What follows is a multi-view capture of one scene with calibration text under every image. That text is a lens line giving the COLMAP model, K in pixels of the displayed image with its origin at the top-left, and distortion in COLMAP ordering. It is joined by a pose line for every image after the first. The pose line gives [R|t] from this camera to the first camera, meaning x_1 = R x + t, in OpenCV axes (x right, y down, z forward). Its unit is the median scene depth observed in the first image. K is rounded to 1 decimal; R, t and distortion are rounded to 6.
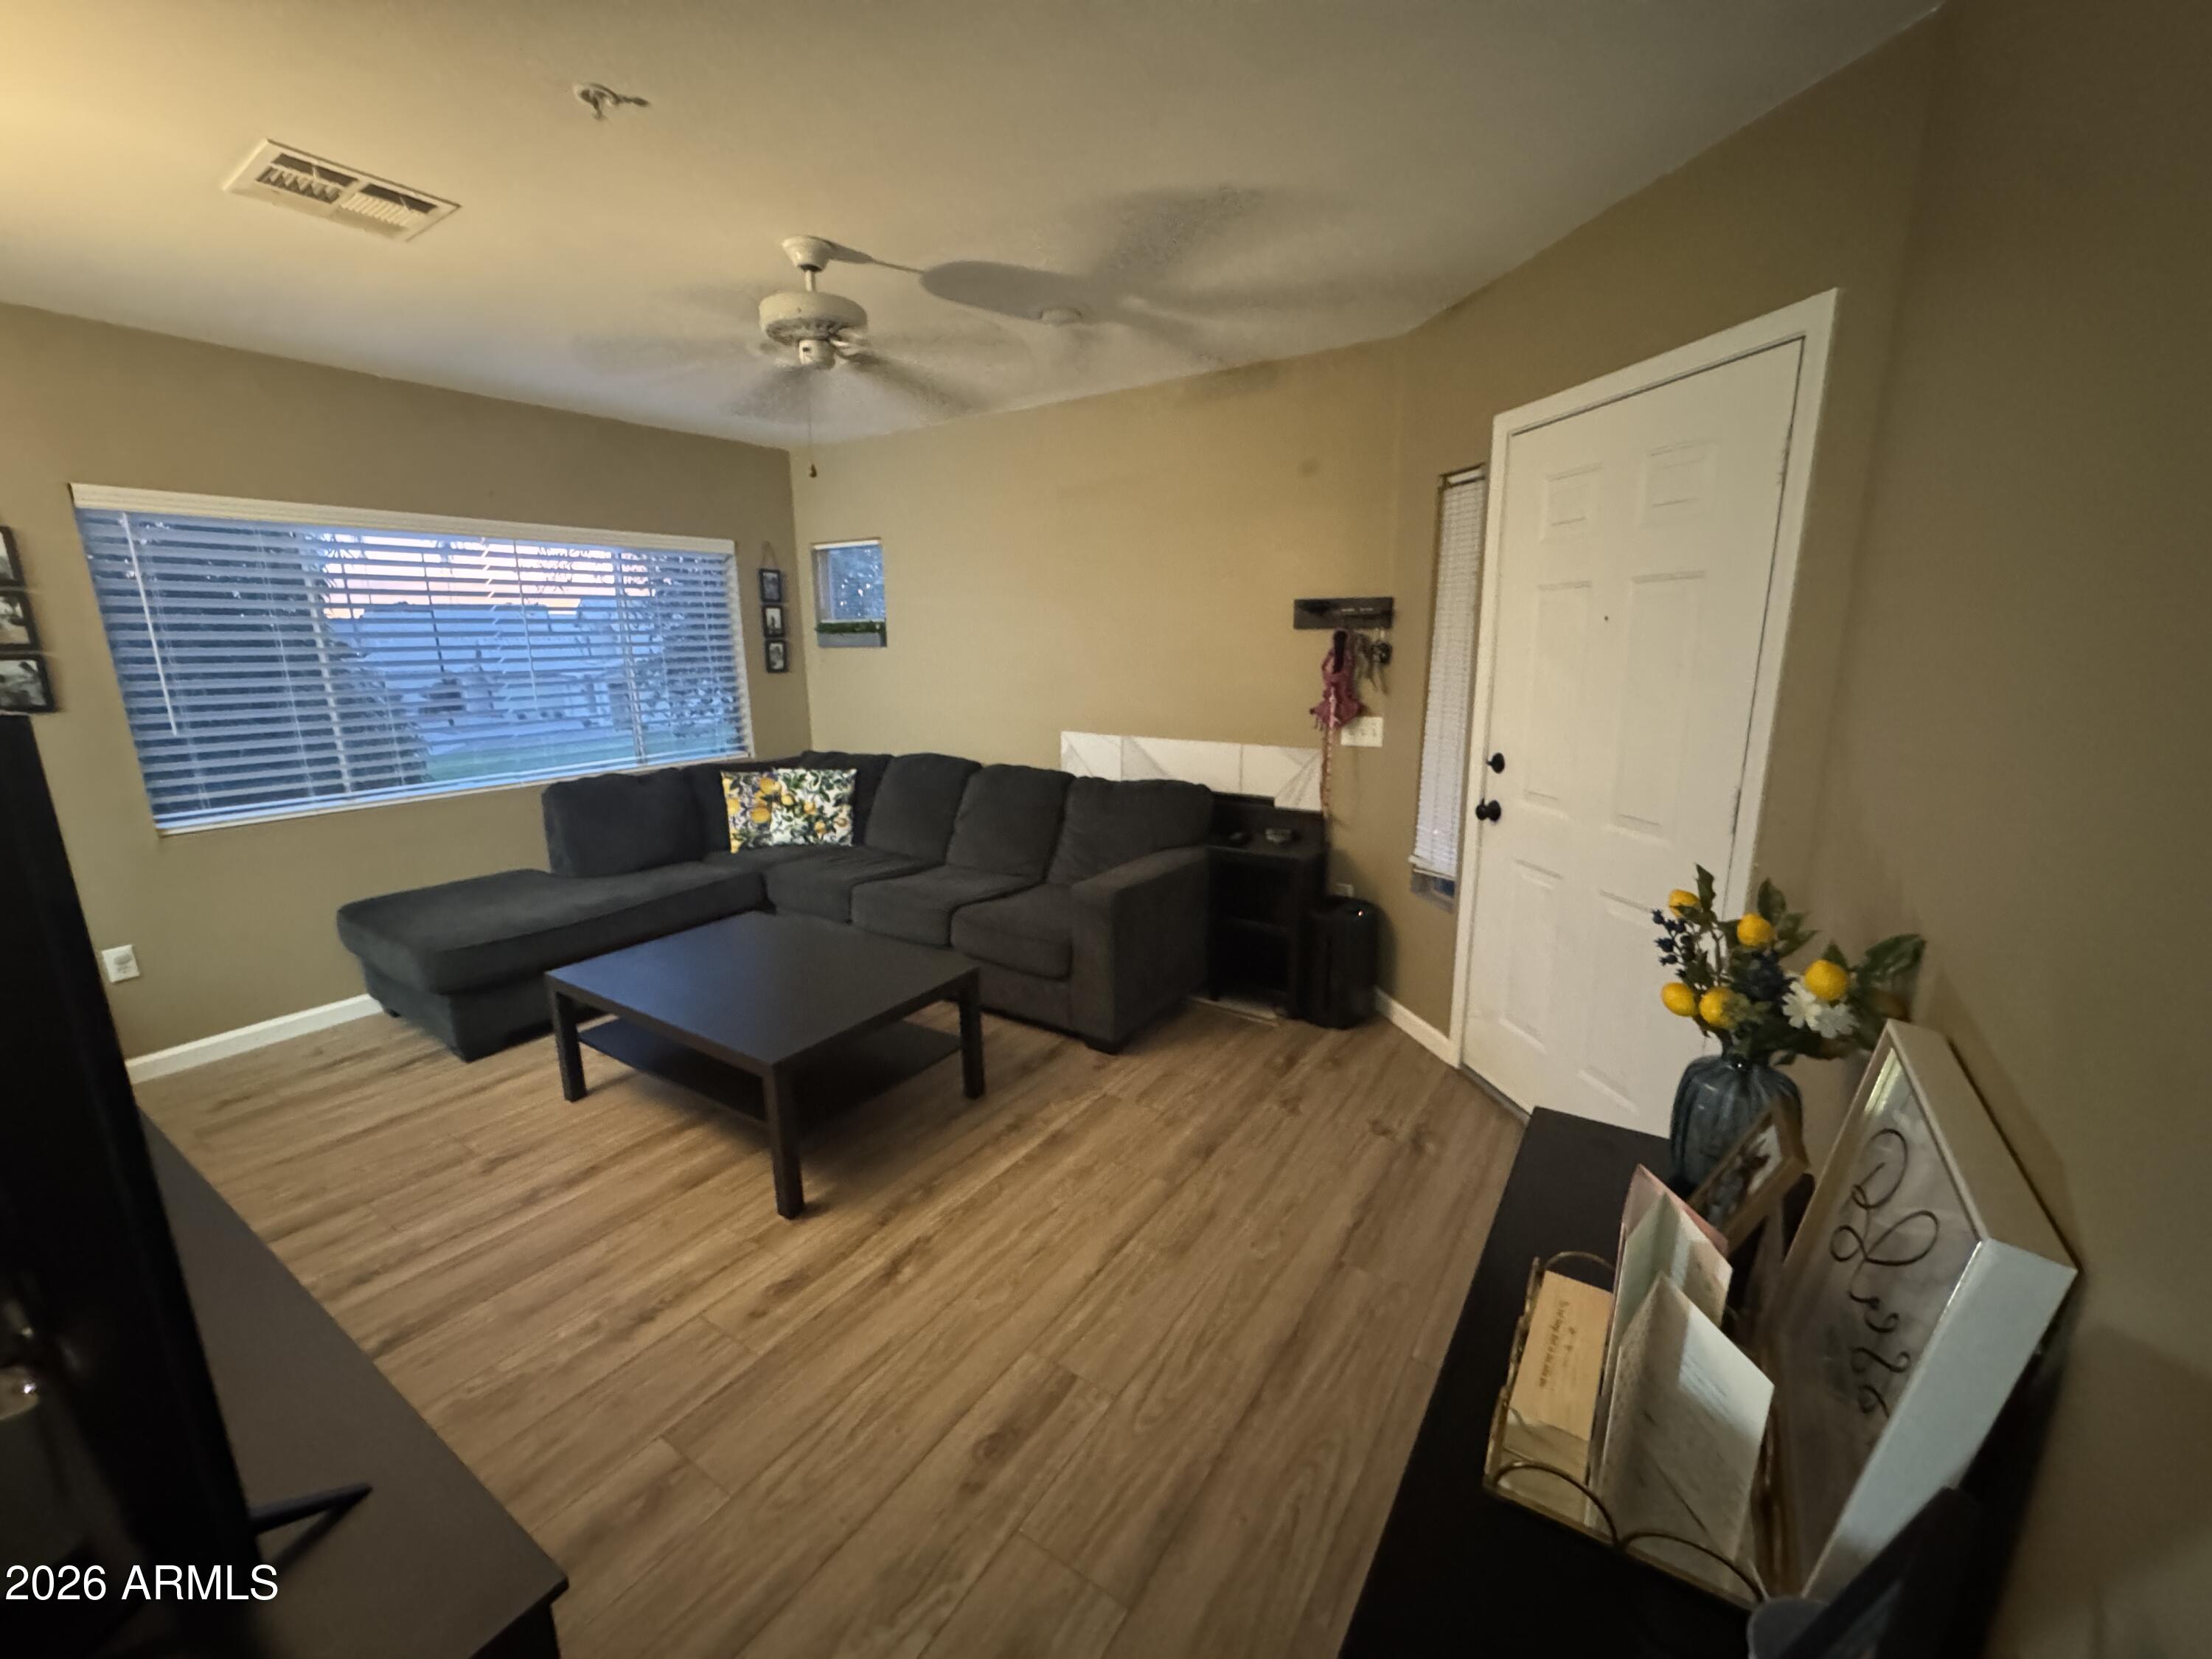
lens RADIAL K [[890.4, 0, 1107.5], [0, 890.4, 831.7], [0, 0, 1]] dist [-0.000320, -0.000123]
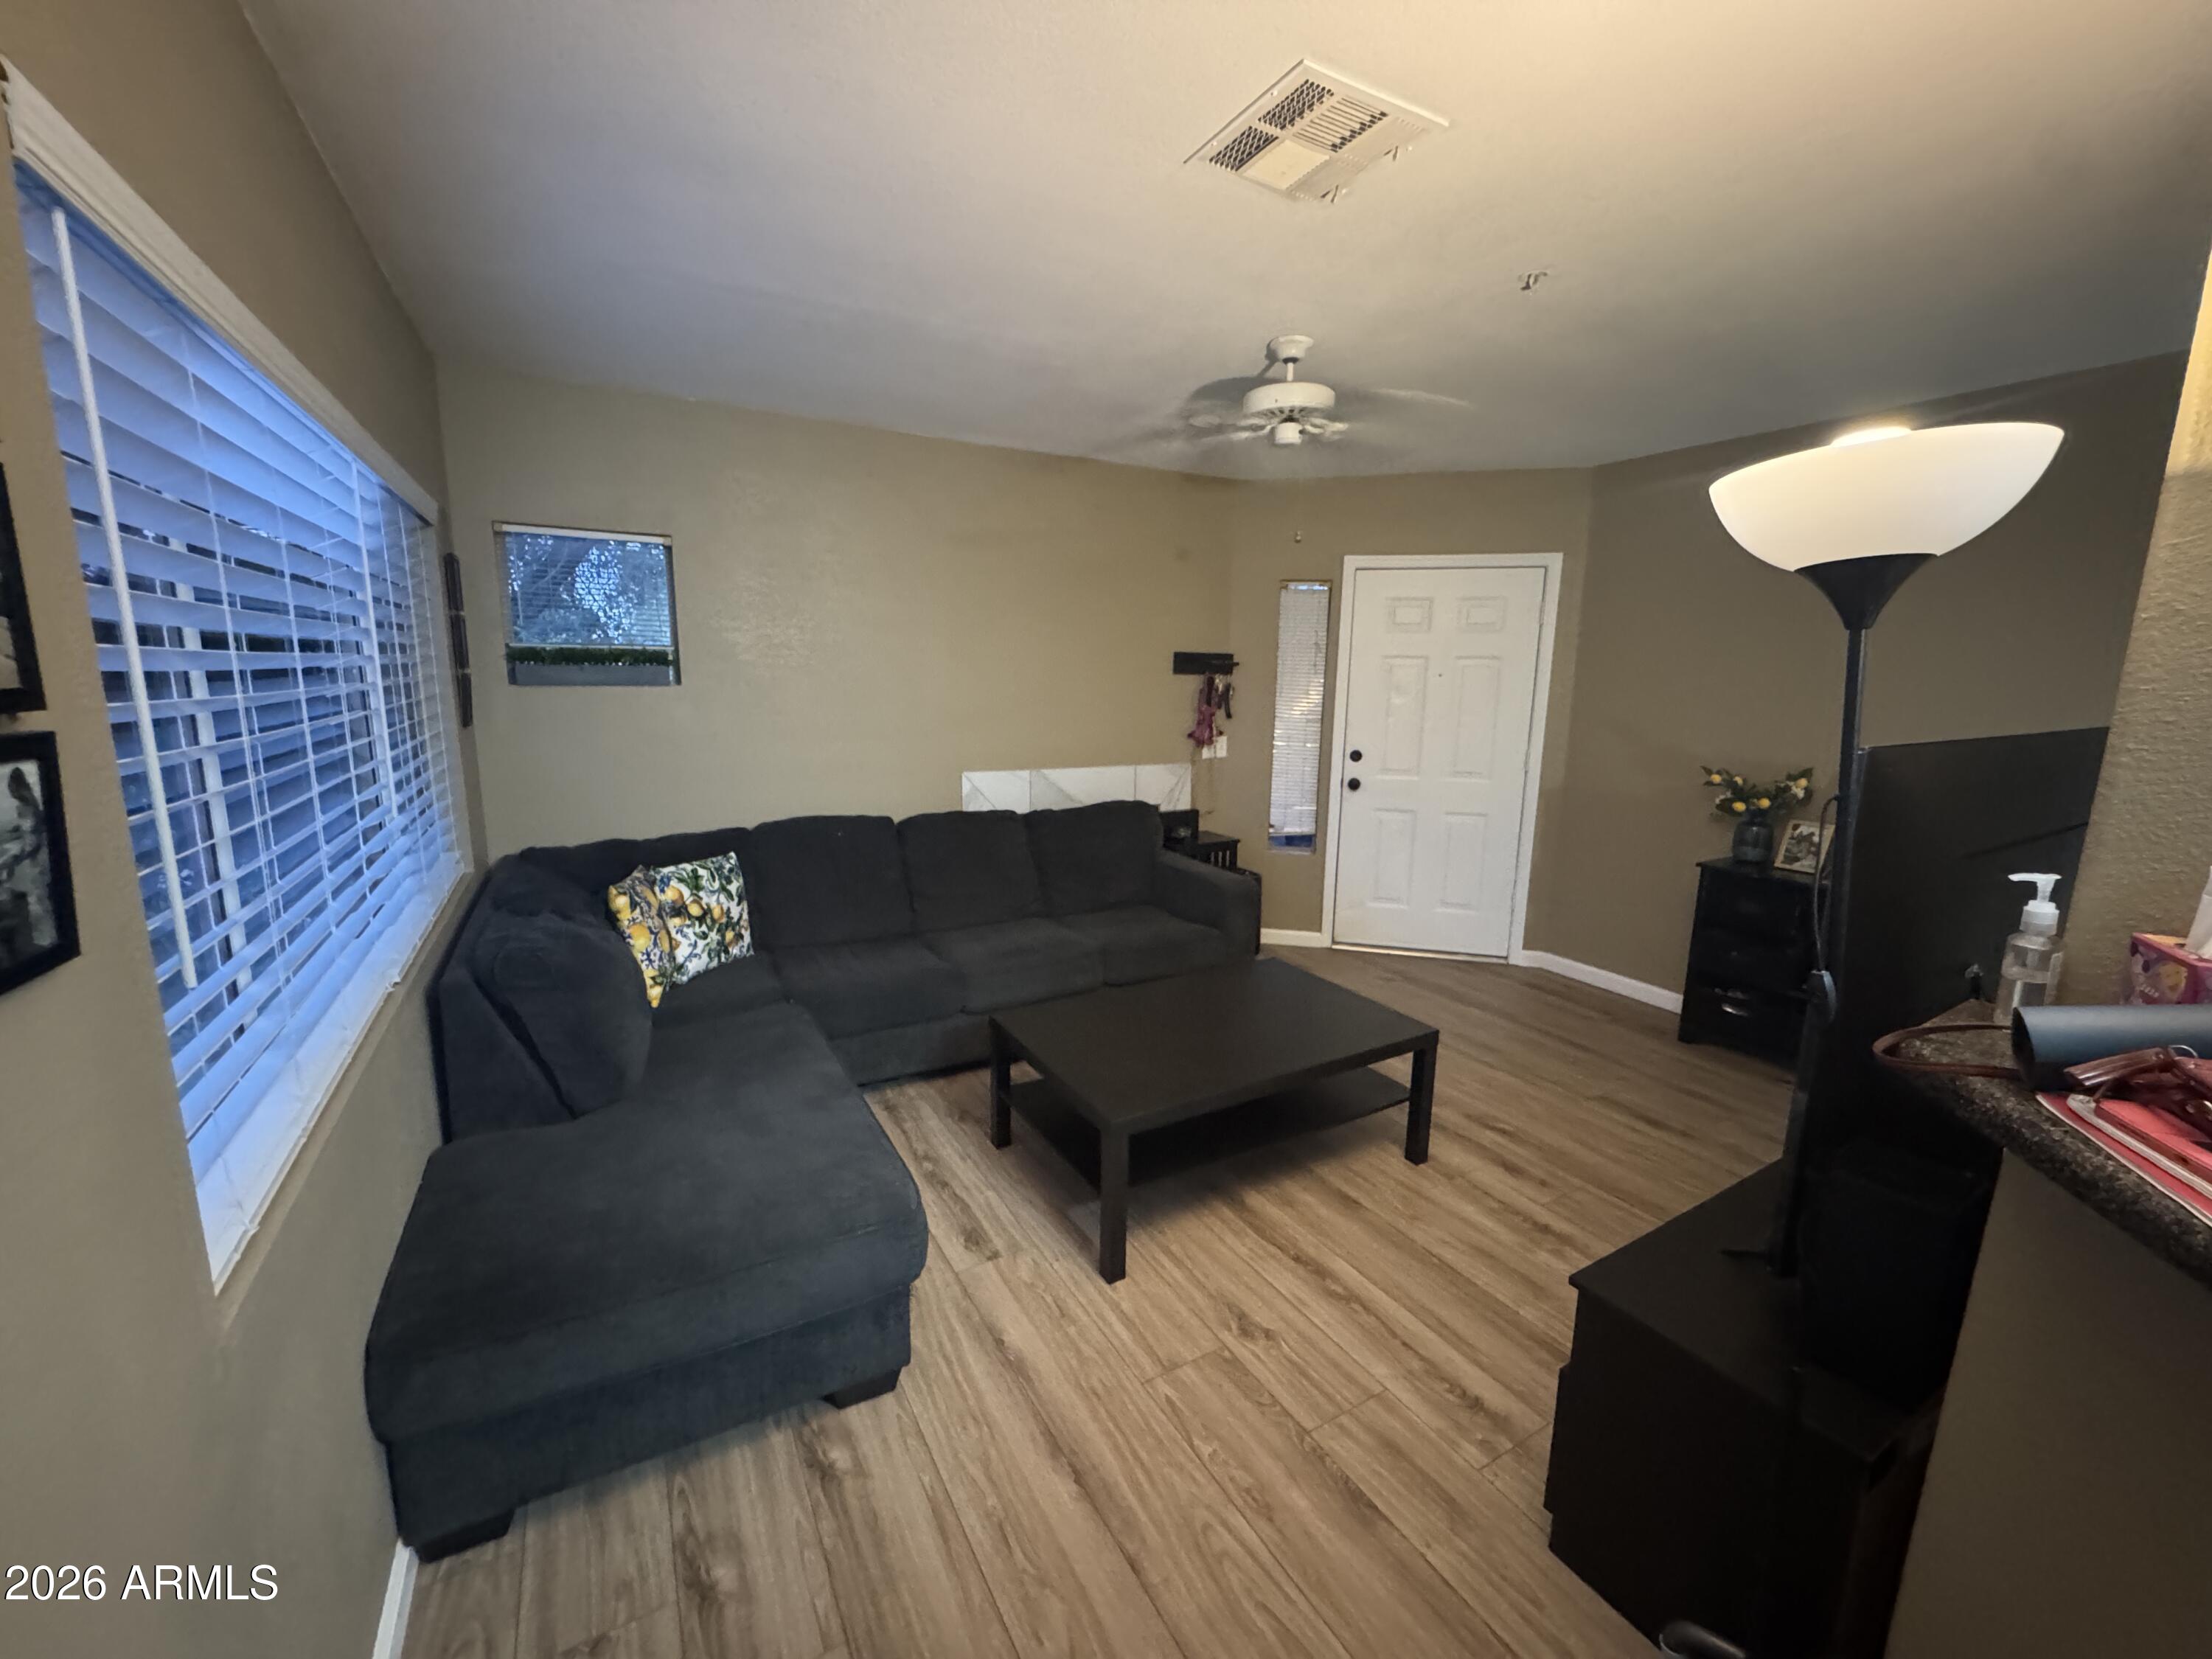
lens RADIAL K [[890.4, 0, 1106.9], [0, 890.4, 827.9], [0, 0, 1]] dist [-0.000320, -0.000123]
pose [[0.445340, -0.142394, 0.883966, -0.999564], [0.173550, 0.982277, 0.070797, -0.111235], [-0.878381, 0.121884, 0.462160, 0.492436]]
